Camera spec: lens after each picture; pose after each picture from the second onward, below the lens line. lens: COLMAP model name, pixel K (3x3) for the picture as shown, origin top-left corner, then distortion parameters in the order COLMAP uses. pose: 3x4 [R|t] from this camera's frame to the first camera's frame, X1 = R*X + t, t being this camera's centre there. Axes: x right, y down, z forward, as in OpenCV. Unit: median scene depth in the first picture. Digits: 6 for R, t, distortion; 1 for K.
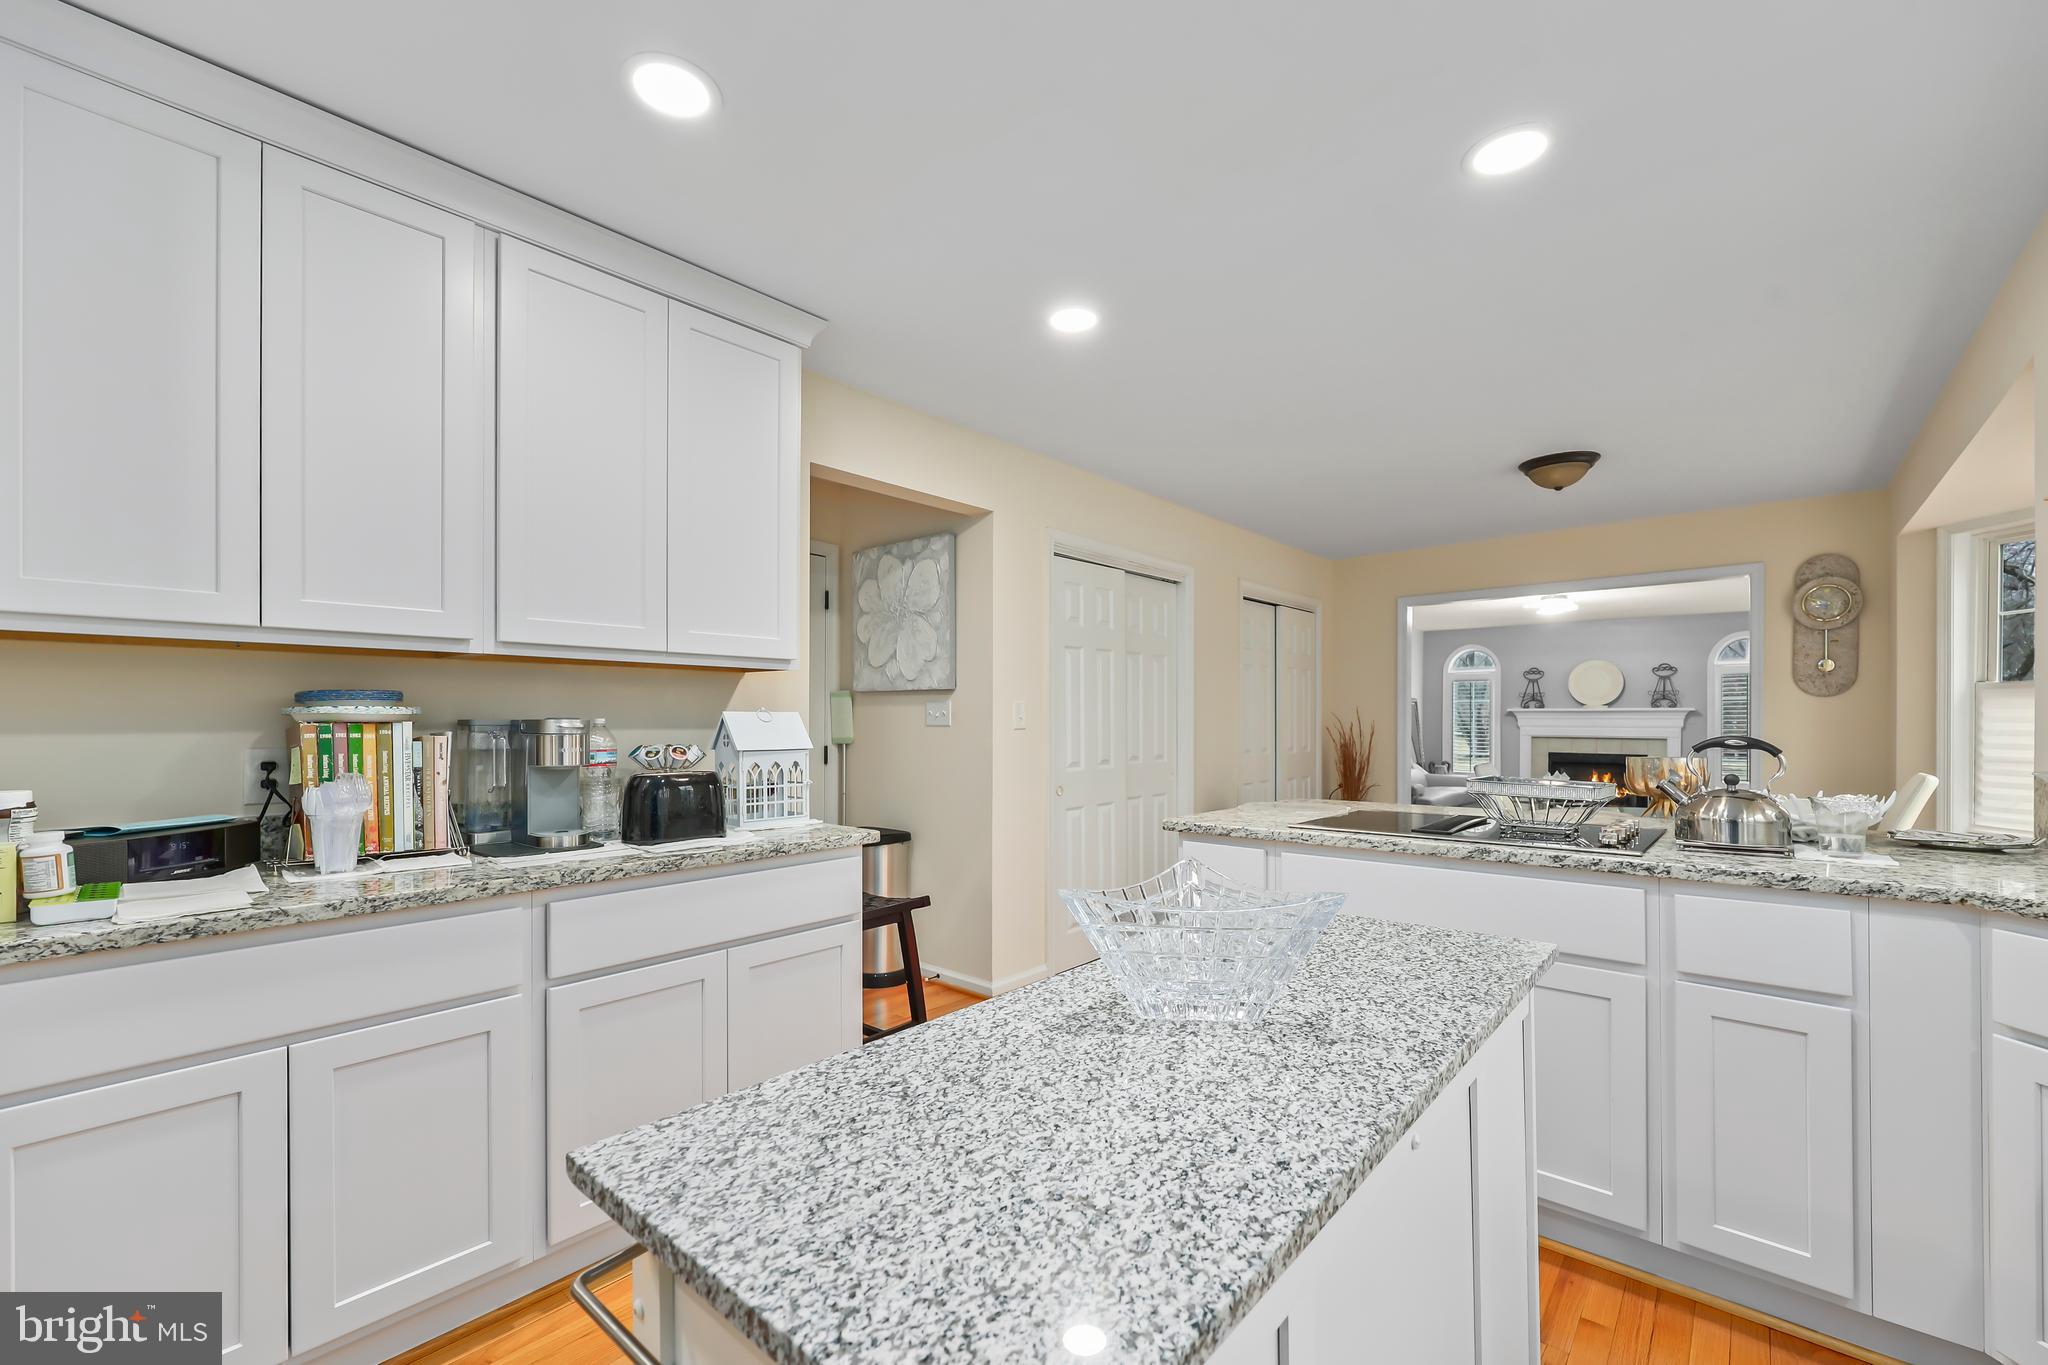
lens RADIAL K [[830.0, 0, 1049.3], [0, 830.0, 720.1], [0, 0, 1]] dist [-0.004091, -0.000149]
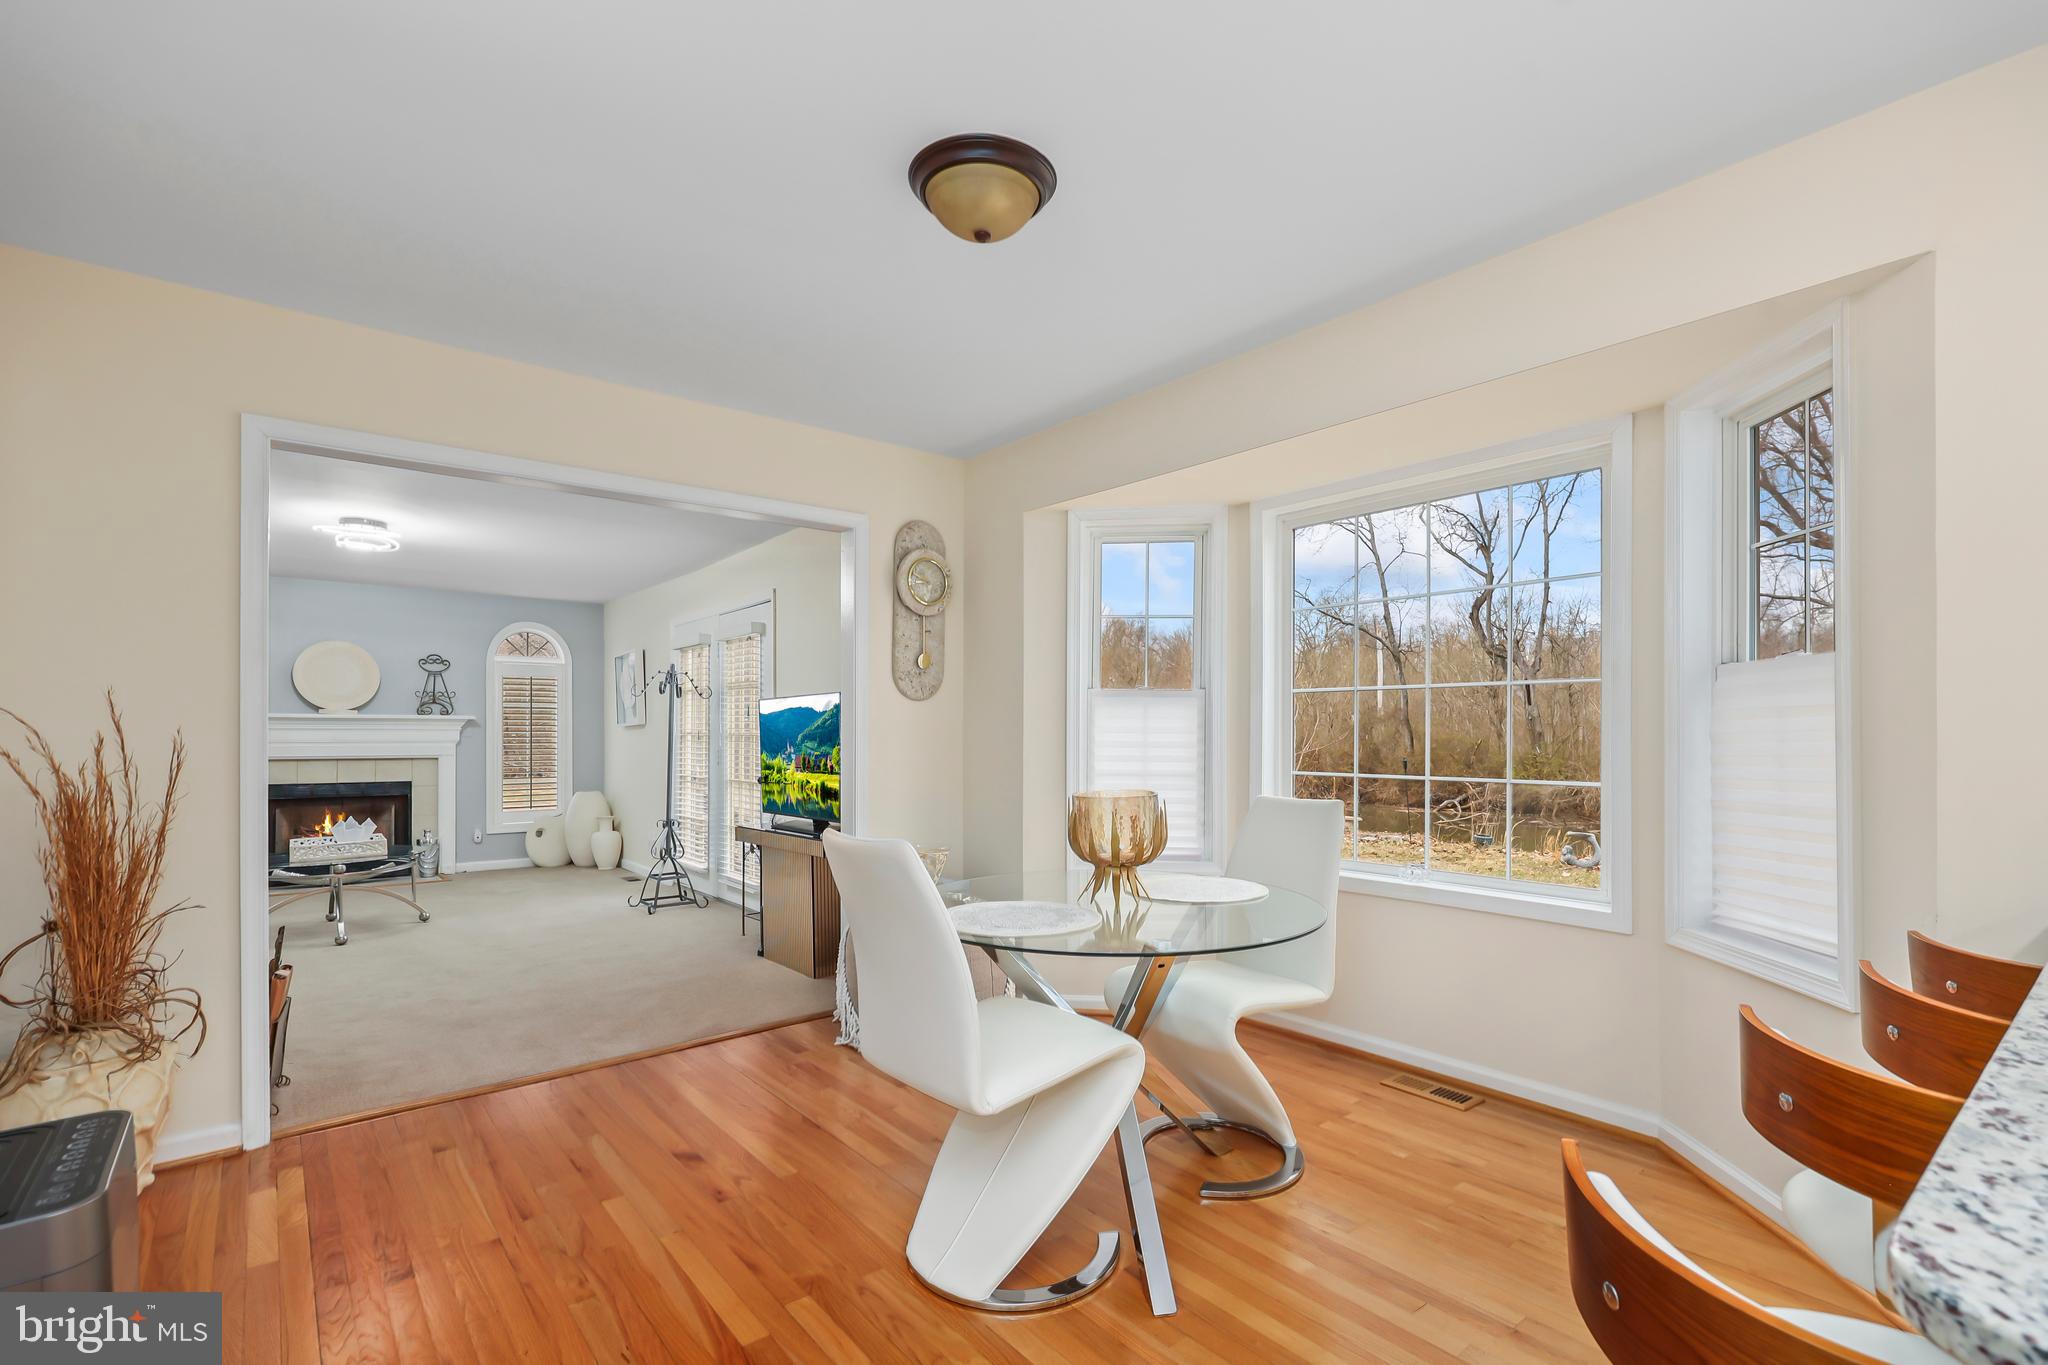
lens RADIAL K [[922.1, 0, 1044.4], [0, 922.1, 728.6], [0, 0, 1]] dist [-0.002086, 0.000067]
pose [[0.163958, 0.009247, 0.986424, 0.041281], [-0.001428, 0.999957, -0.009136, 0.003249], [-0.986466, 0.000090, 0.163964, 0.359983]]
